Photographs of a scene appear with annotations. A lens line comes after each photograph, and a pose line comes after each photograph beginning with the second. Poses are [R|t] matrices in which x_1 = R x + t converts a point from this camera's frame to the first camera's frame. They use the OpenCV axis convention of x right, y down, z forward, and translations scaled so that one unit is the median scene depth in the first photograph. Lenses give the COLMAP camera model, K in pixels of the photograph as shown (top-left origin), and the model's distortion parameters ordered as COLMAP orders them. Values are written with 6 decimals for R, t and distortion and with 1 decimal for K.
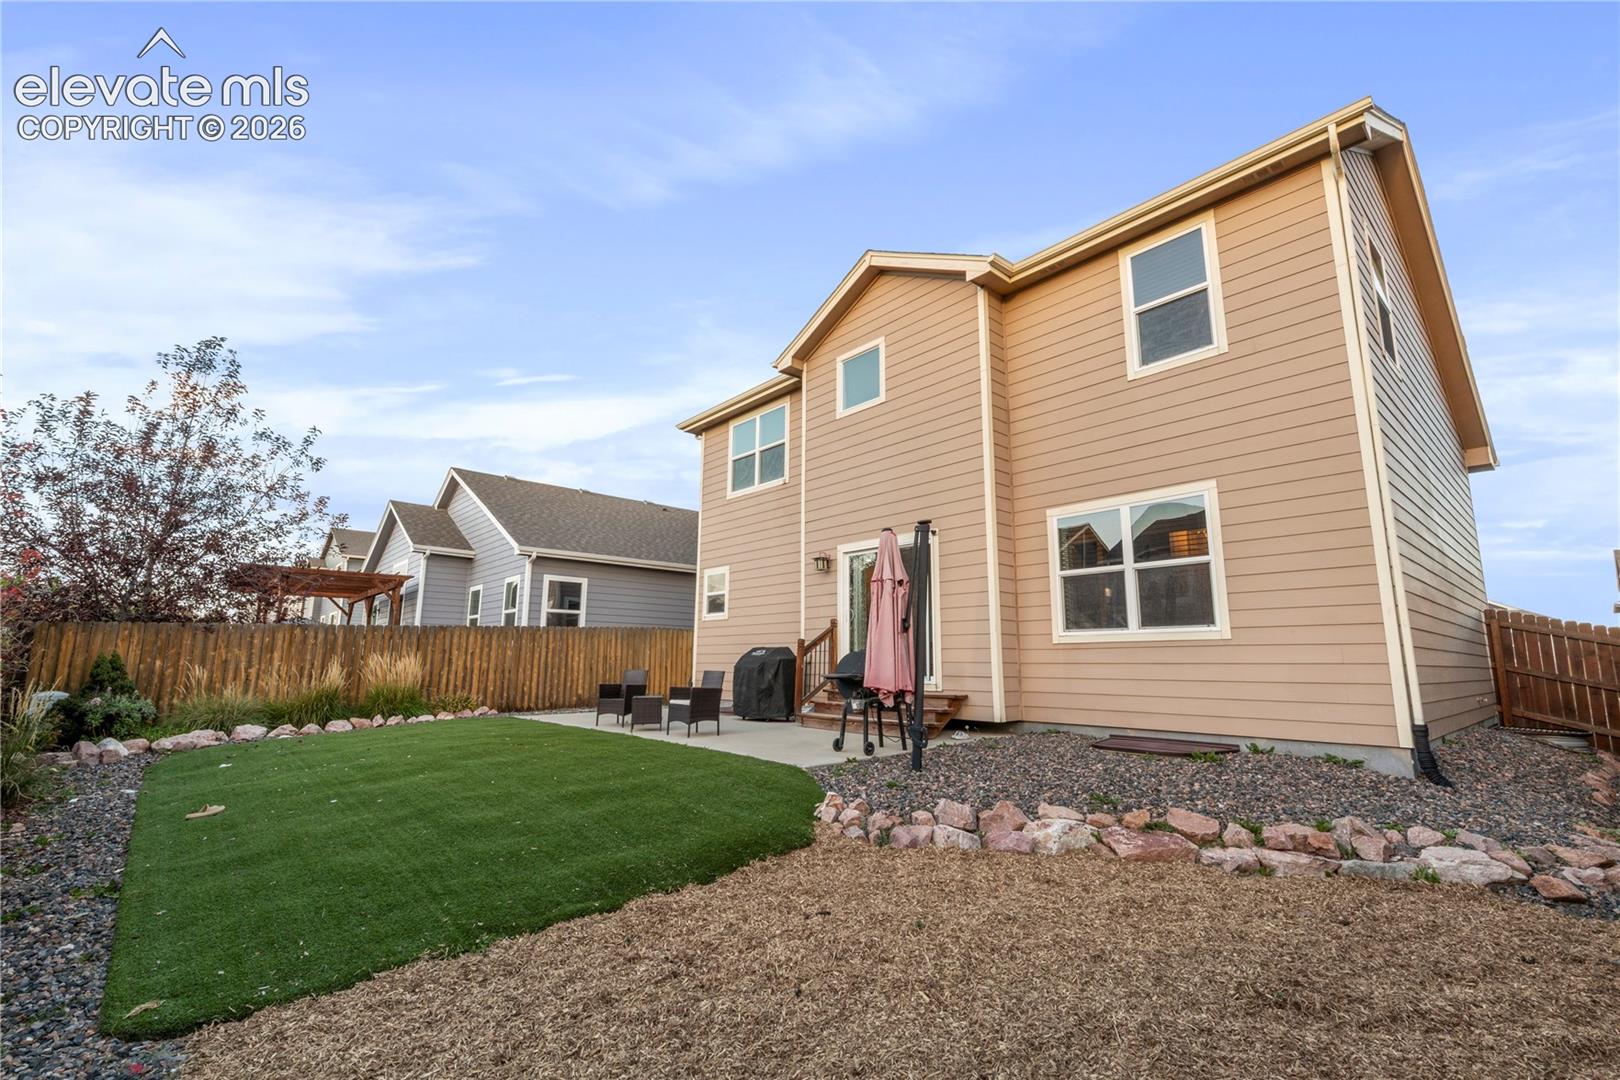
lens RADIAL K [[695.7, 0, 809.5], [0, 695.7, 545.7], [0, 0, 1]] dist [-0.001404, -0.000049]
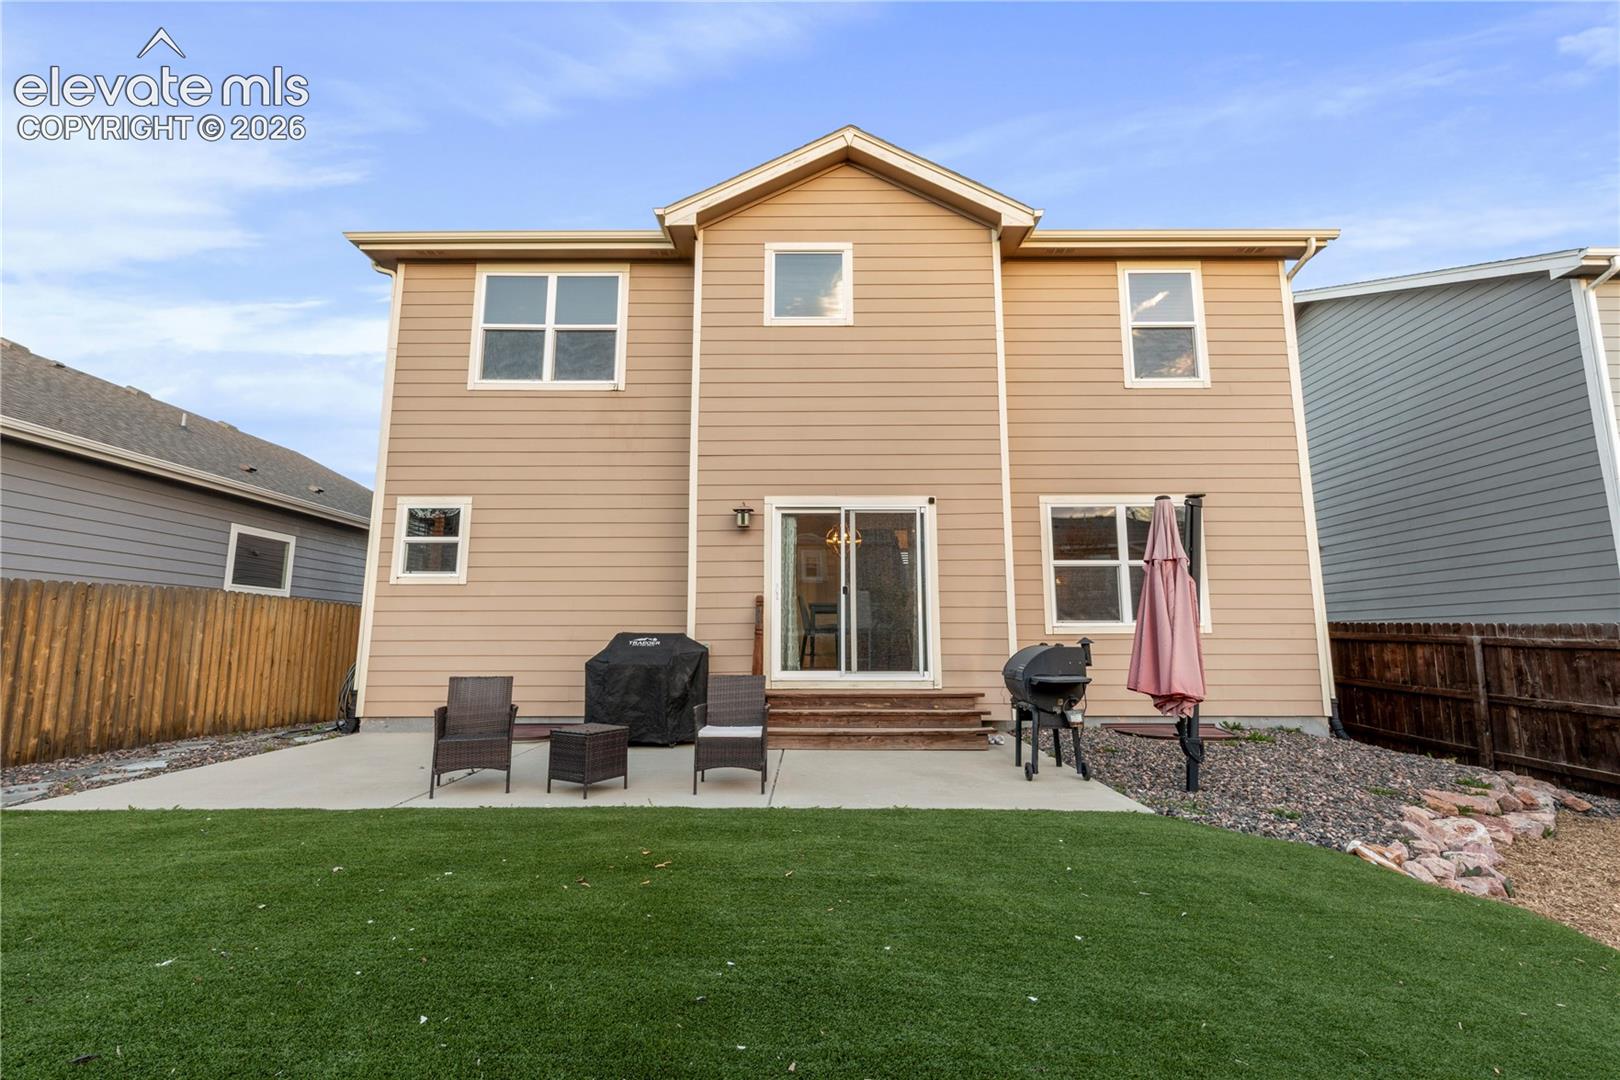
lens RADIAL K [[695.7, 0, 809.5], [0, 695.7, 545.7], [0, 0, 1]] dist [-0.001404, -0.000049]
pose [[0.667623, 0.097650, 0.738067, -0.476207], [-0.120960, 0.992416, -0.021886, 0.063404], [-0.734607, -0.074665, 0.674372, 0.479573]]
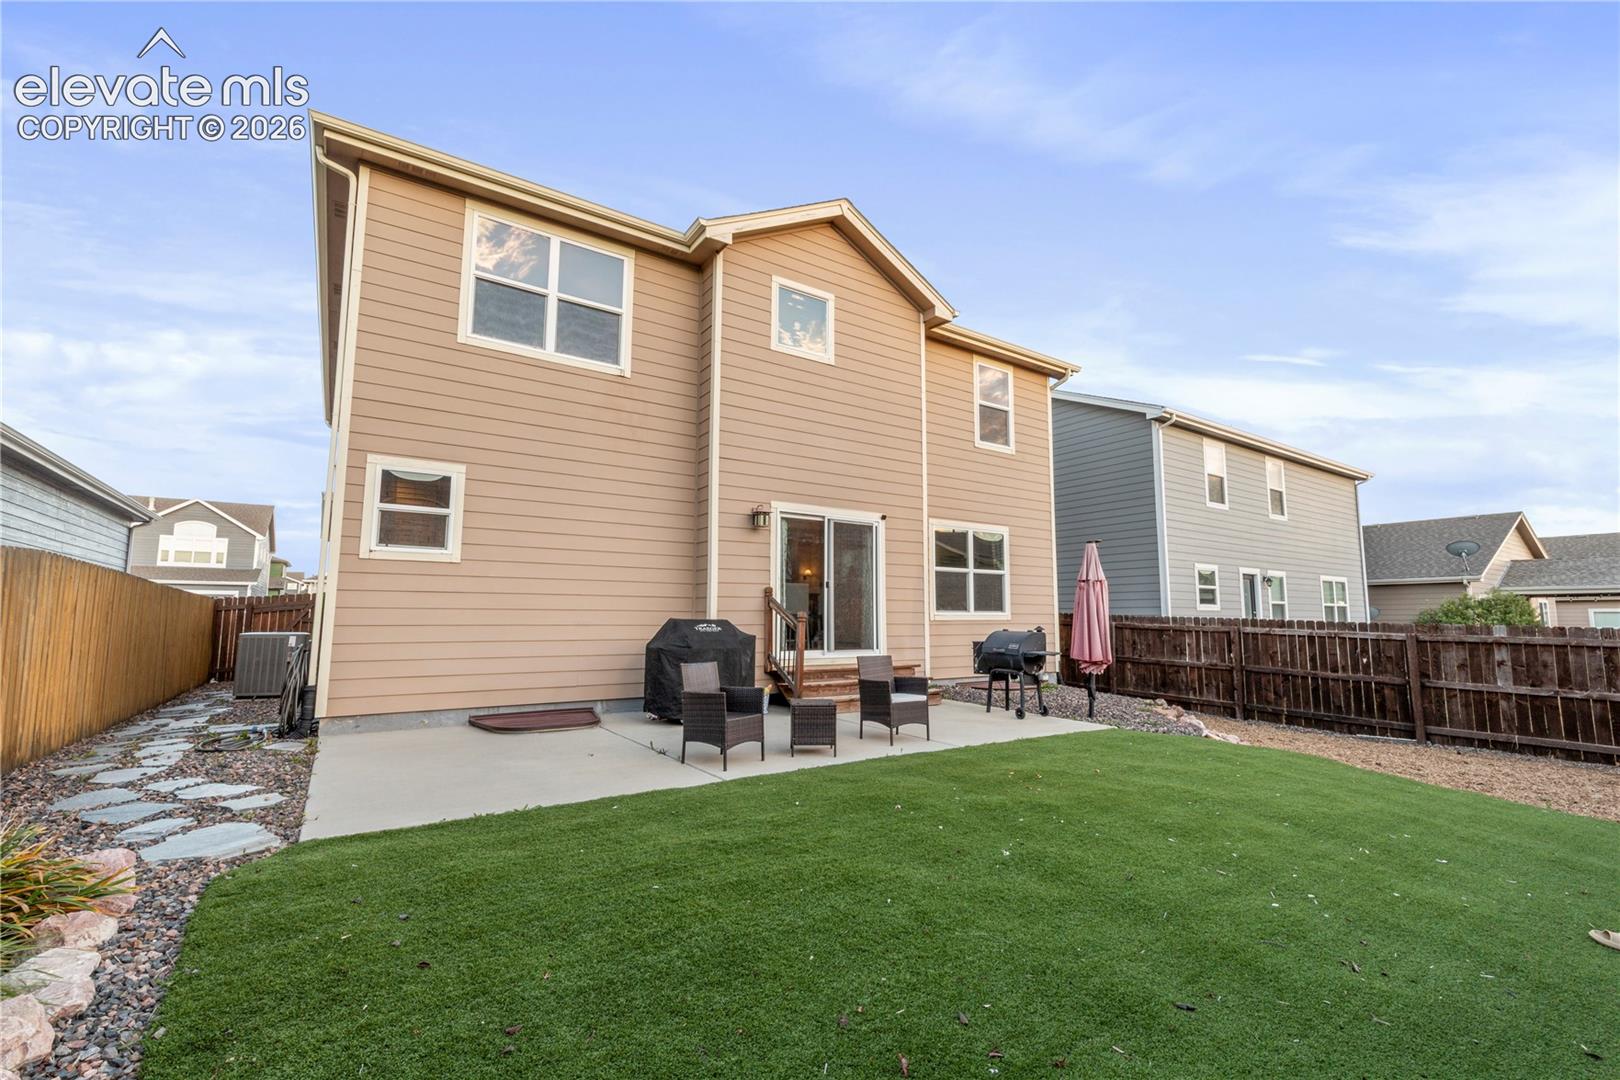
lens RADIAL K [[695.7, 0, 809.5], [0, 695.7, 545.7], [0, 0, 1]] dist [-0.001404, -0.000049]
pose [[0.131841, 0.097228, 0.986491, -0.802408], [-0.171349, 0.982433, -0.073928, 0.110770], [-0.976349, -0.159287, 0.146185, 0.843580]]
